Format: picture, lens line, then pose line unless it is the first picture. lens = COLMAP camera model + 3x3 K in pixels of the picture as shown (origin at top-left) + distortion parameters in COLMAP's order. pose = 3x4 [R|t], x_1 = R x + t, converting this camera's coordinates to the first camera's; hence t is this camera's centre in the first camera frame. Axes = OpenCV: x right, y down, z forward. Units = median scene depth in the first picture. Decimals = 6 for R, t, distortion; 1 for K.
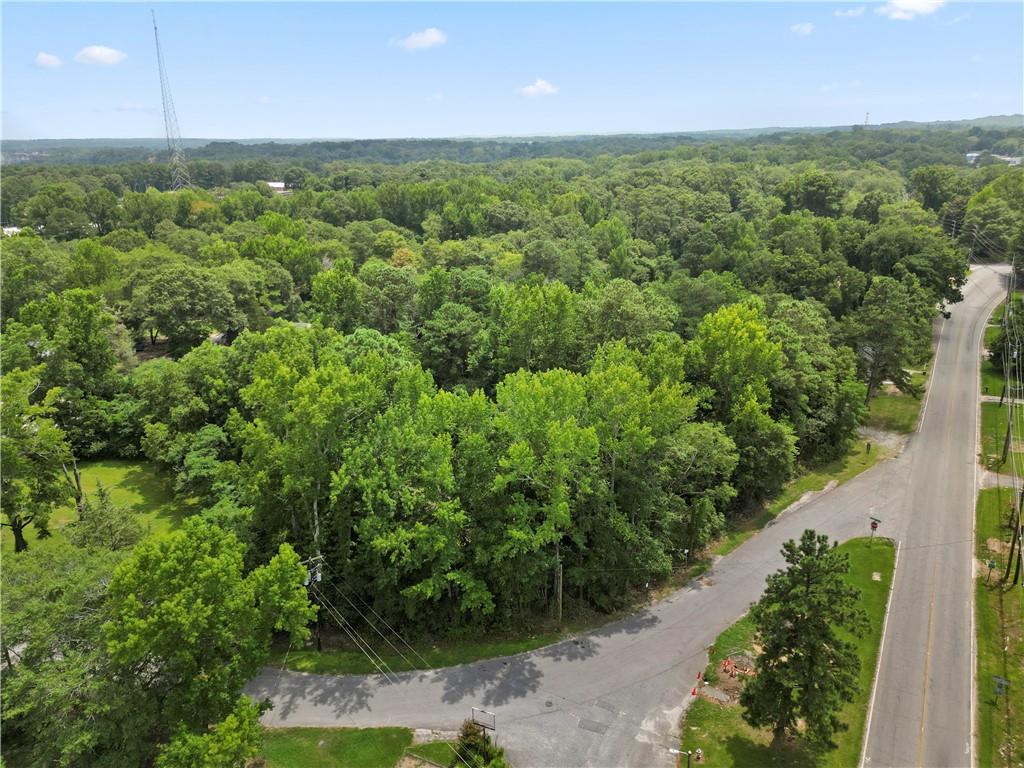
lens RADIAL K [[738.7, 0, 509.0], [0, 738.7, 364.5], [0, 0, 1]] dist [0.082052, -0.080005]
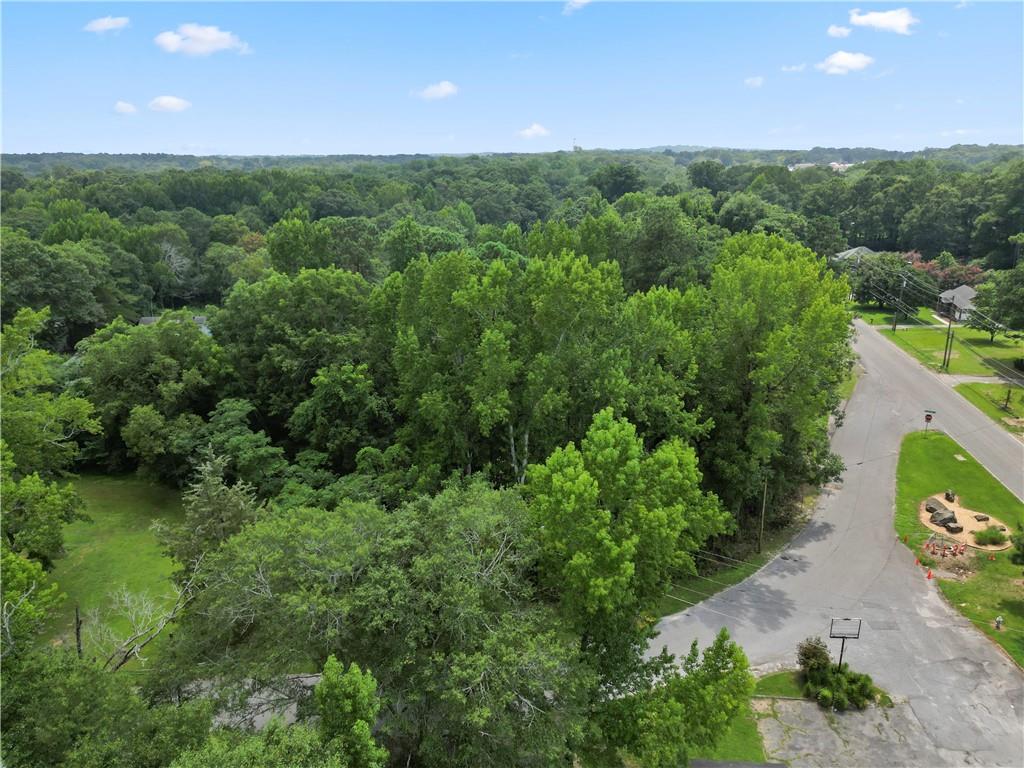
lens RADIAL K [[738.7, 0, 509.0], [0, 738.7, 364.5], [0, 0, 1]] dist [0.082052, -0.080005]
pose [[0.929697, -0.087137, 0.357870, -0.269632], [0.099238, 0.994942, -0.015550, 0.057507], [-0.354705, 0.049972, 0.933642, 0.122858]]
